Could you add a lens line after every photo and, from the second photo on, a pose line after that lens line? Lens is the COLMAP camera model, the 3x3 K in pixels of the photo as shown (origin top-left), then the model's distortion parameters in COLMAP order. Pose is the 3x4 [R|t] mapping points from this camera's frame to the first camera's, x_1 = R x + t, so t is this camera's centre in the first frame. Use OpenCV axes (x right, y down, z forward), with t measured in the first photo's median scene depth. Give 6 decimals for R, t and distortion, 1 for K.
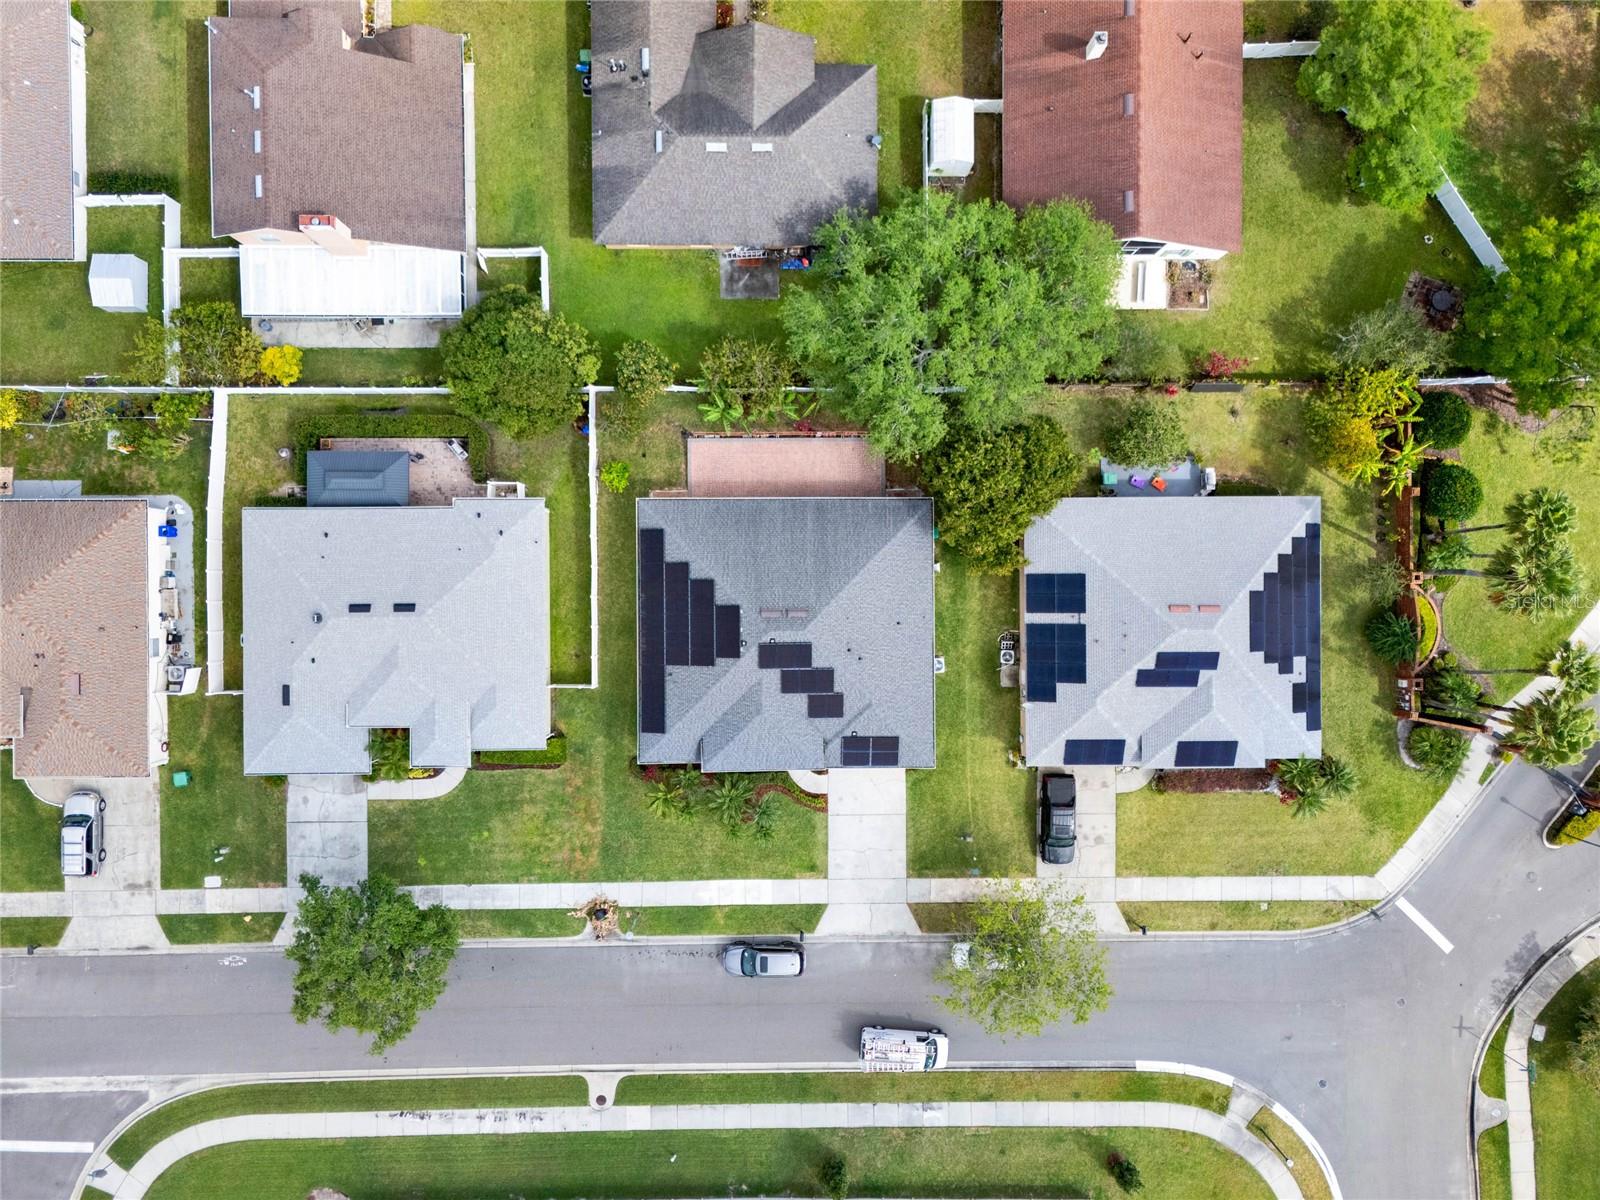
lens RADIAL K [[1207.2, 0, 801.0], [0, 1207.2, 589.8], [0, 0, 1]] dist [0.071833, -0.053698]
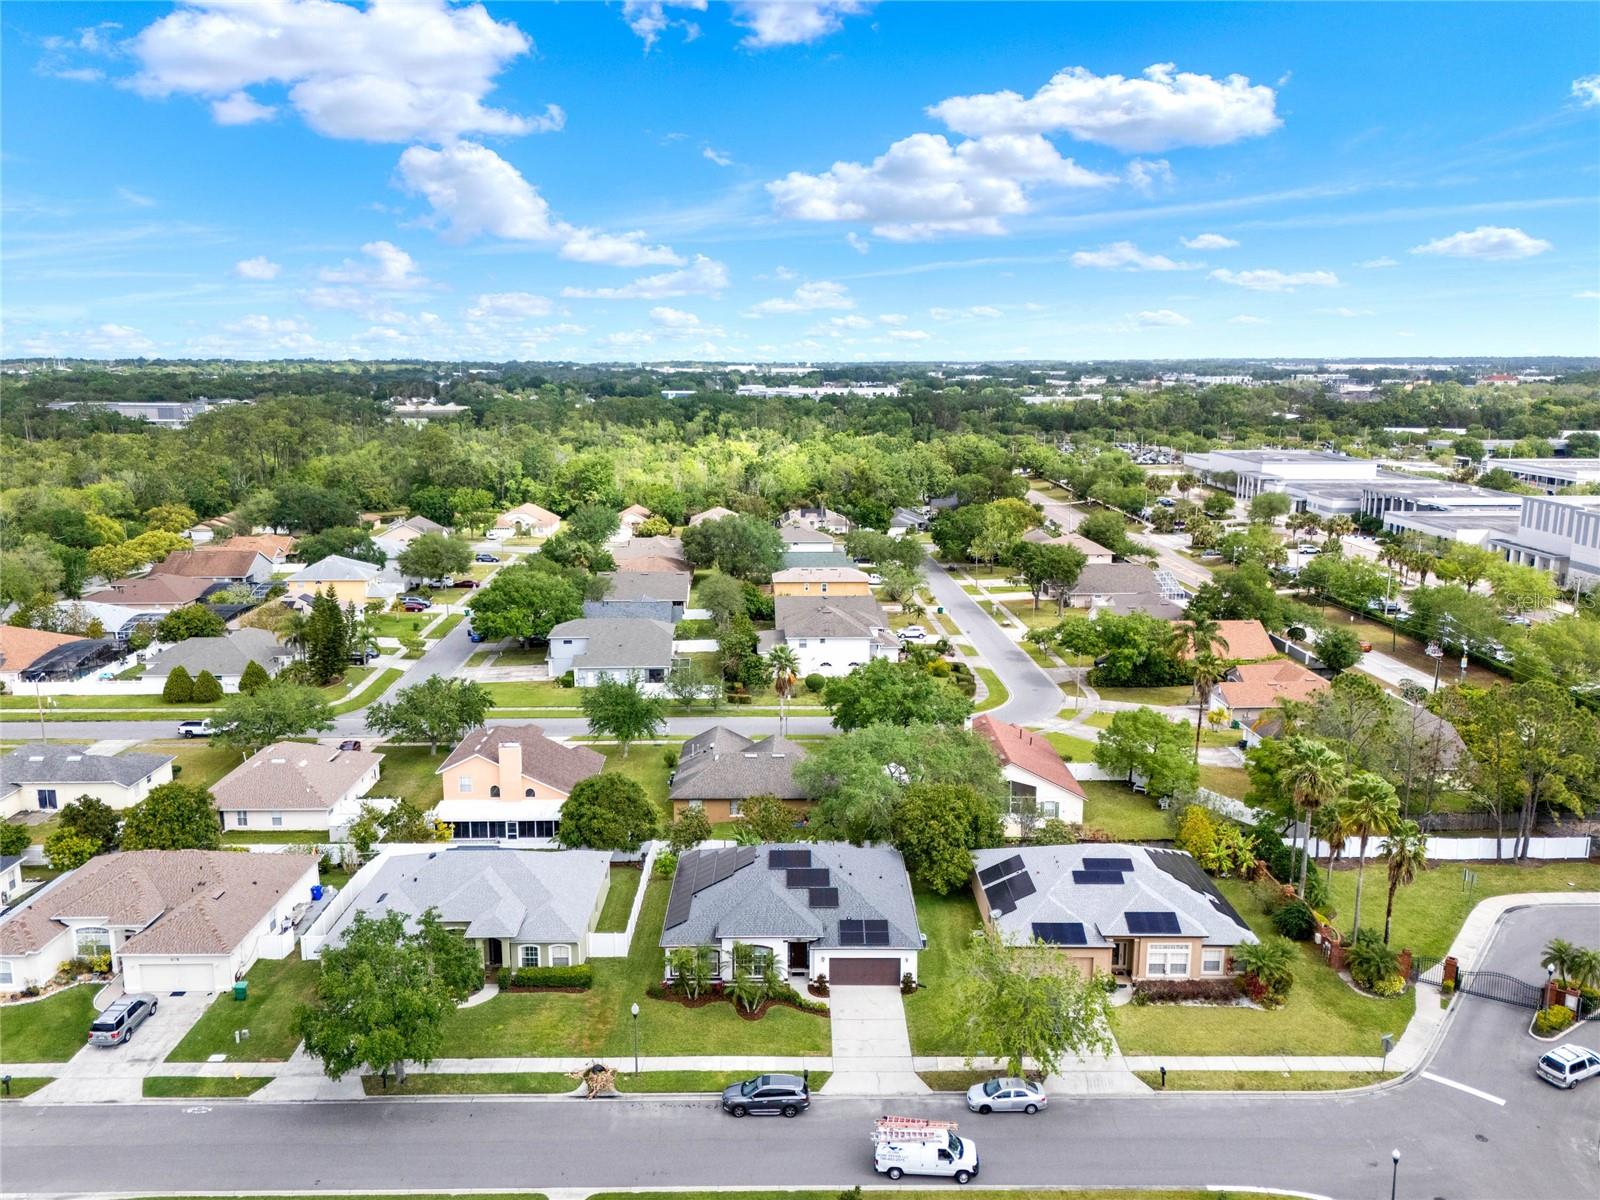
lens RADIAL K [[1207.2, 0, 799.9], [0, 1207.2, 603.8], [0, 0, 1]] dist [0.071833, -0.053698]
pose [[0.999889, -0.014915, -0.000130, 0.001481], [0.002739, 0.192174, -0.981357, 1.150569], [0.014662, 0.981248, 0.192193, 0.449583]]
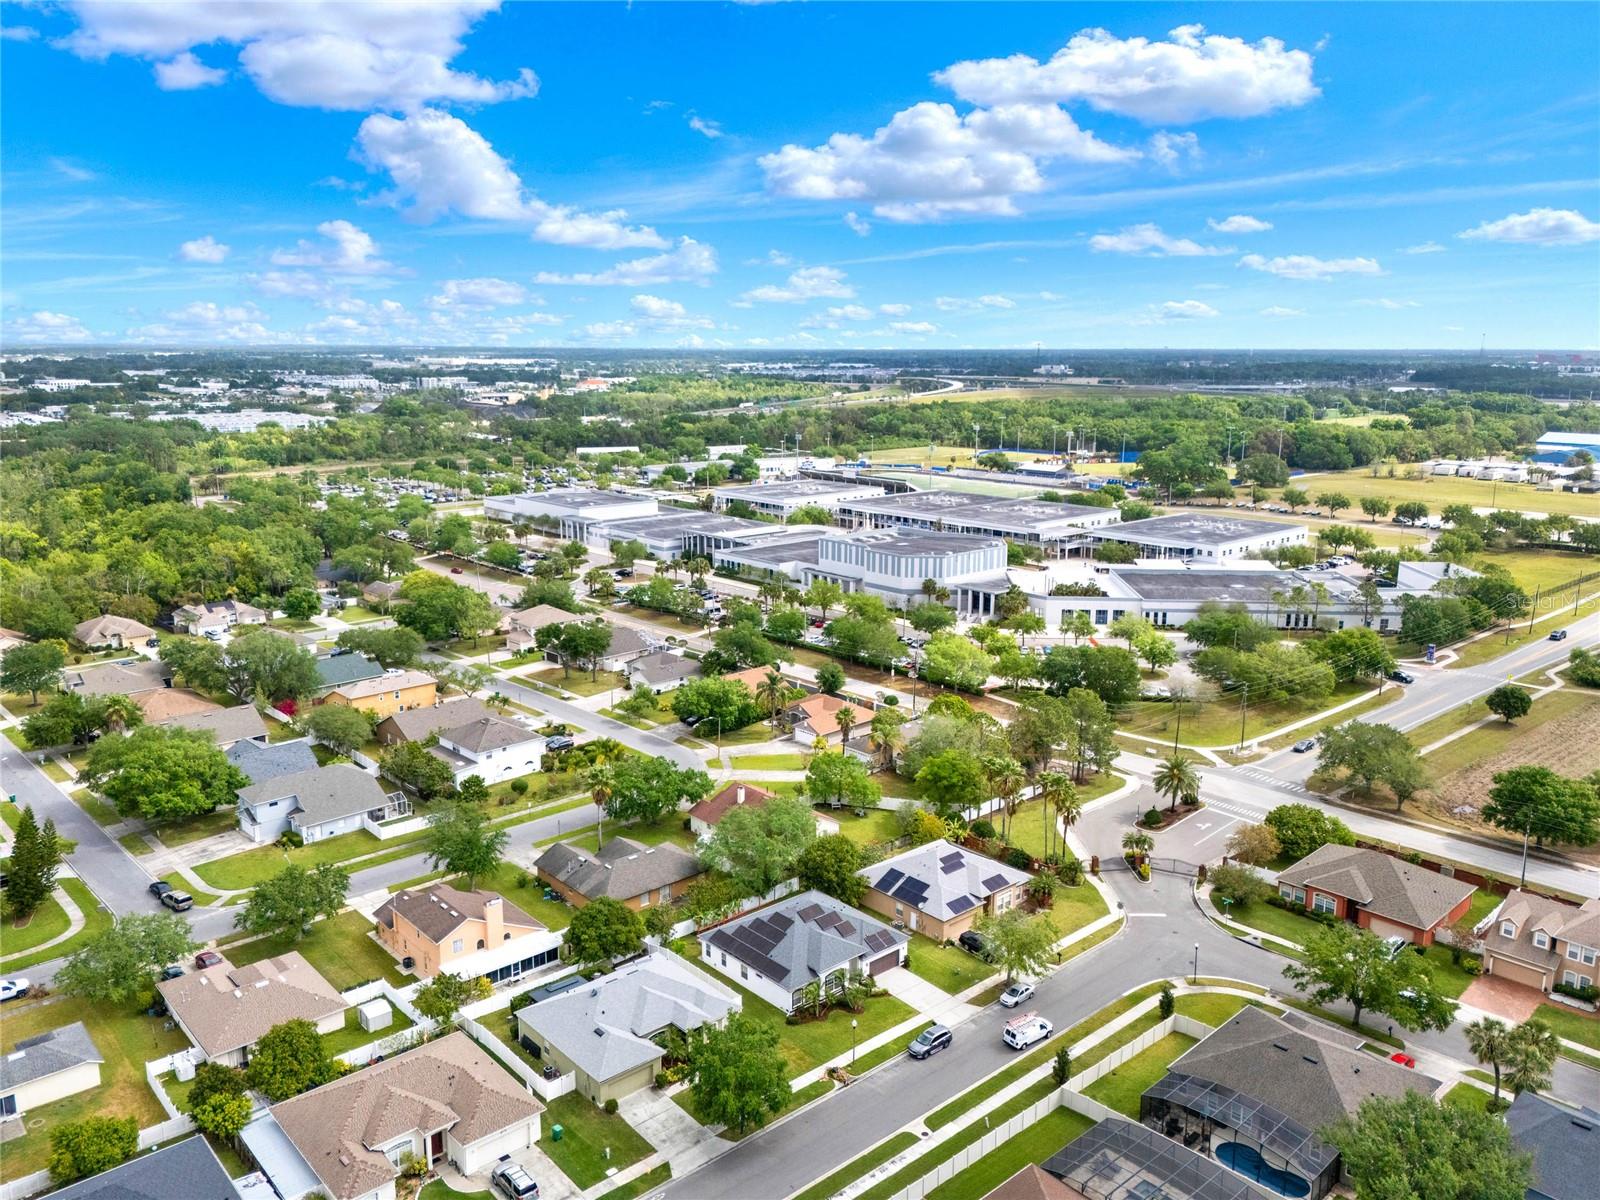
lens RADIAL K [[1207.2, 0, 797.4], [0, 1207.2, 593.6], [0, 0, 1]] dist [0.071833, -0.053698]
pose [[0.754570, -0.149175, 0.639040, -1.100184], [0.655978, 0.145047, -0.740712, 1.293844], [0.017805, 0.978115, 0.207303, 0.085357]]
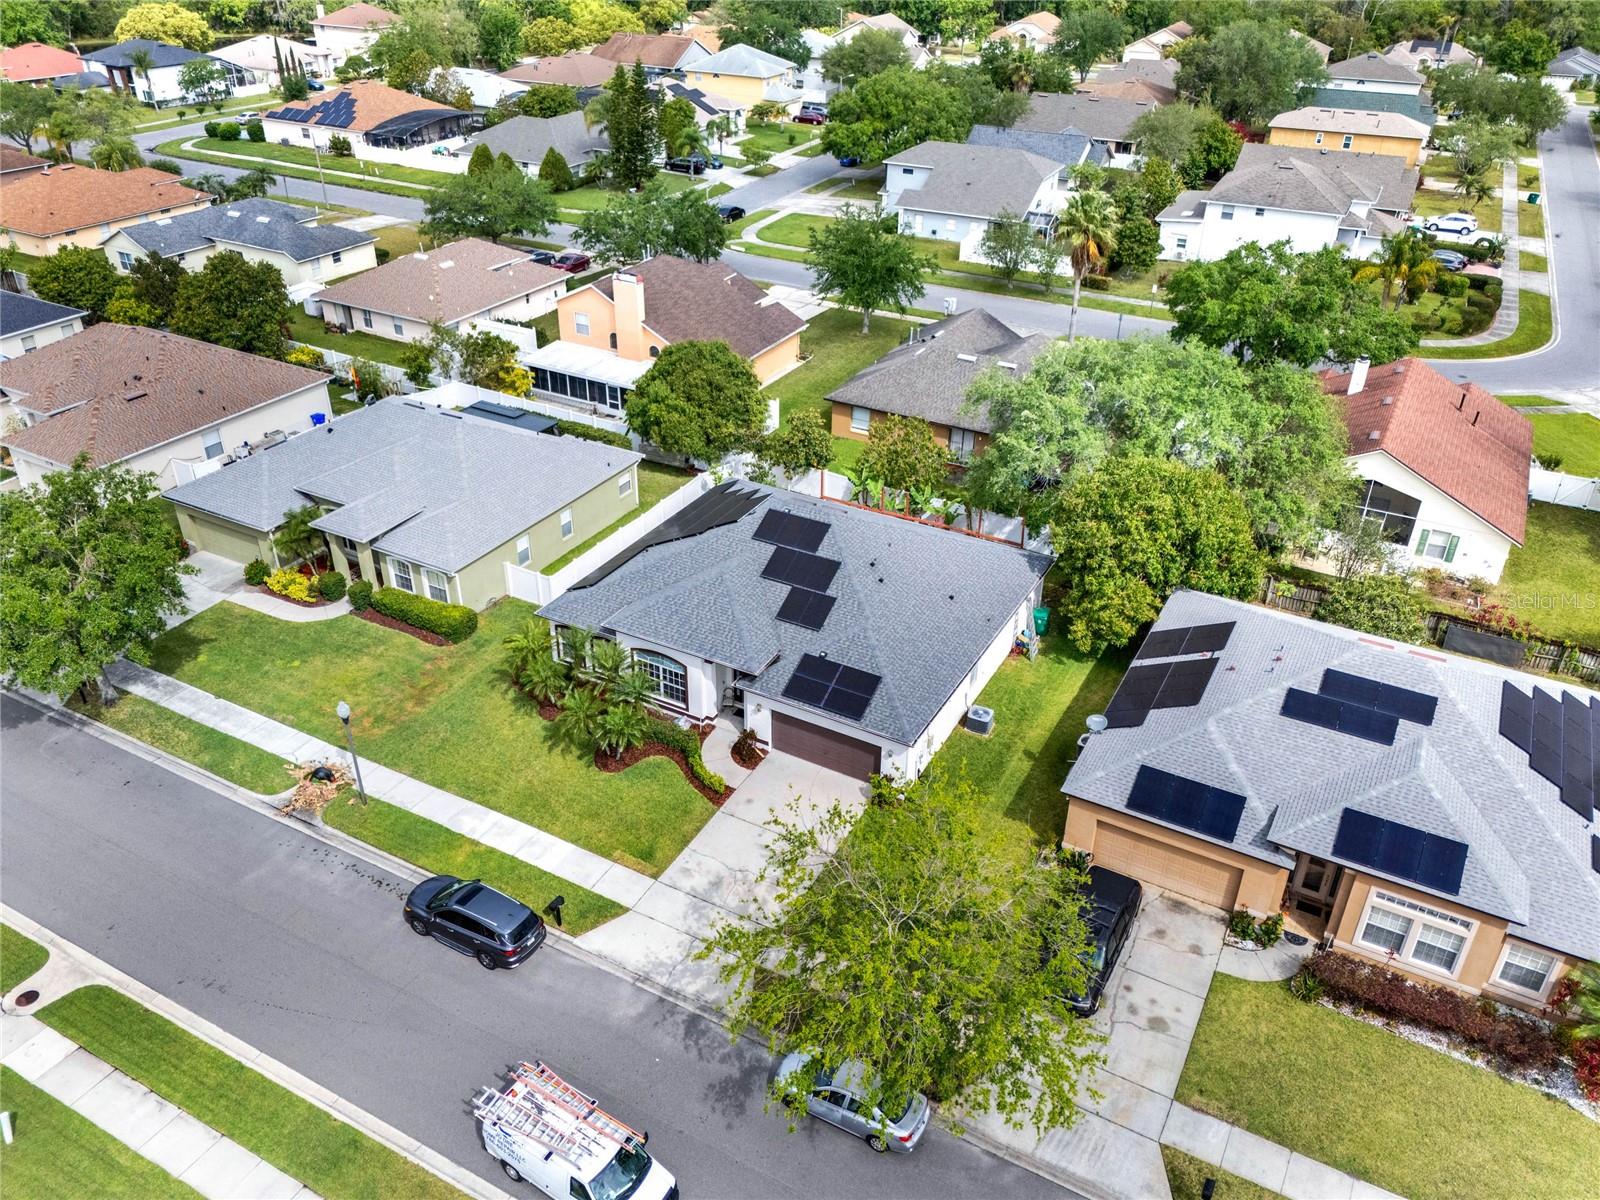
lens RADIAL K [[1207.2, 0, 796.7], [0, 1207.2, 598.2], [0, 0, 1]] dist [0.071833, -0.053698]
pose [[0.874395, 0.244601, -0.419052, 0.284552], [-0.485209, 0.436209, -0.757822, 0.580163], [-0.002570, 0.865963, 0.500101, 0.609974]]
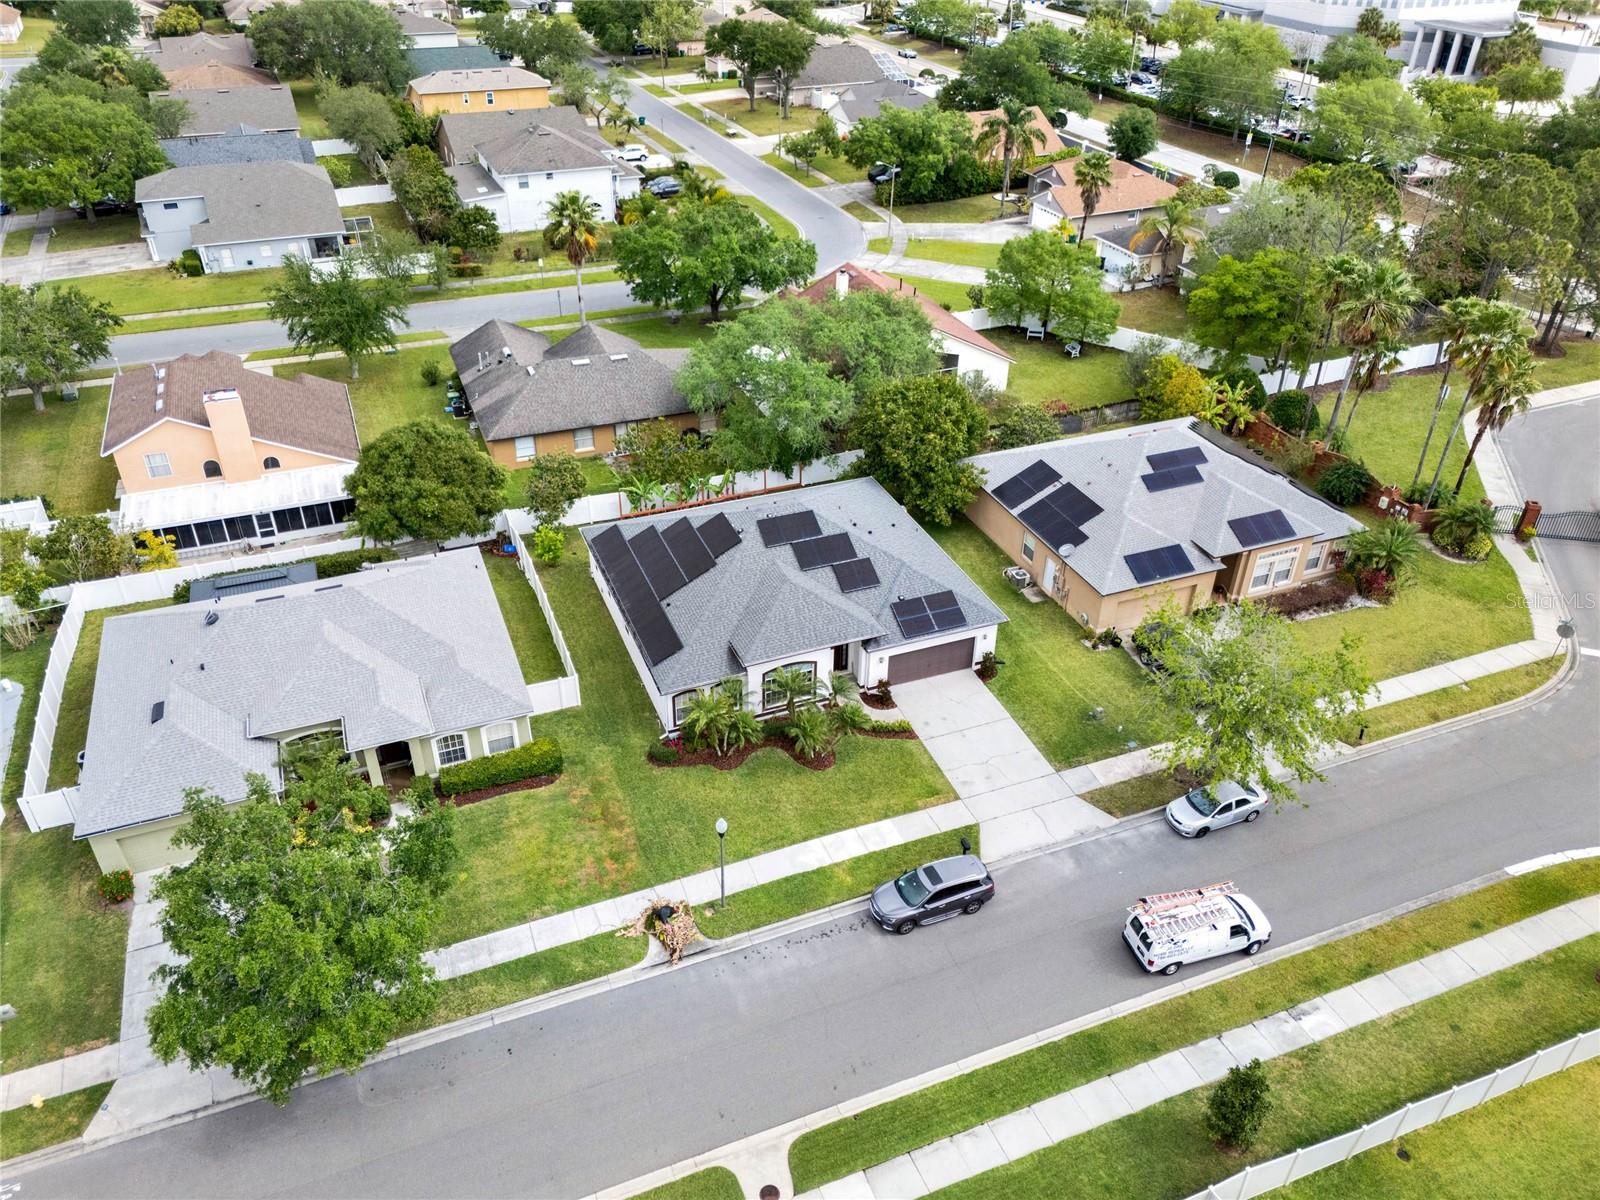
lens RADIAL K [[1207.2, 0, 802.8], [0, 1207.2, 567.6], [0, 0, 1]] dist [0.071833, -0.053698]
pose [[0.930007, -0.200126, 0.308280, -0.257330], [0.367489, 0.492095, -0.789173, 0.701970], [0.006231, 0.847226, 0.531196, 0.511688]]
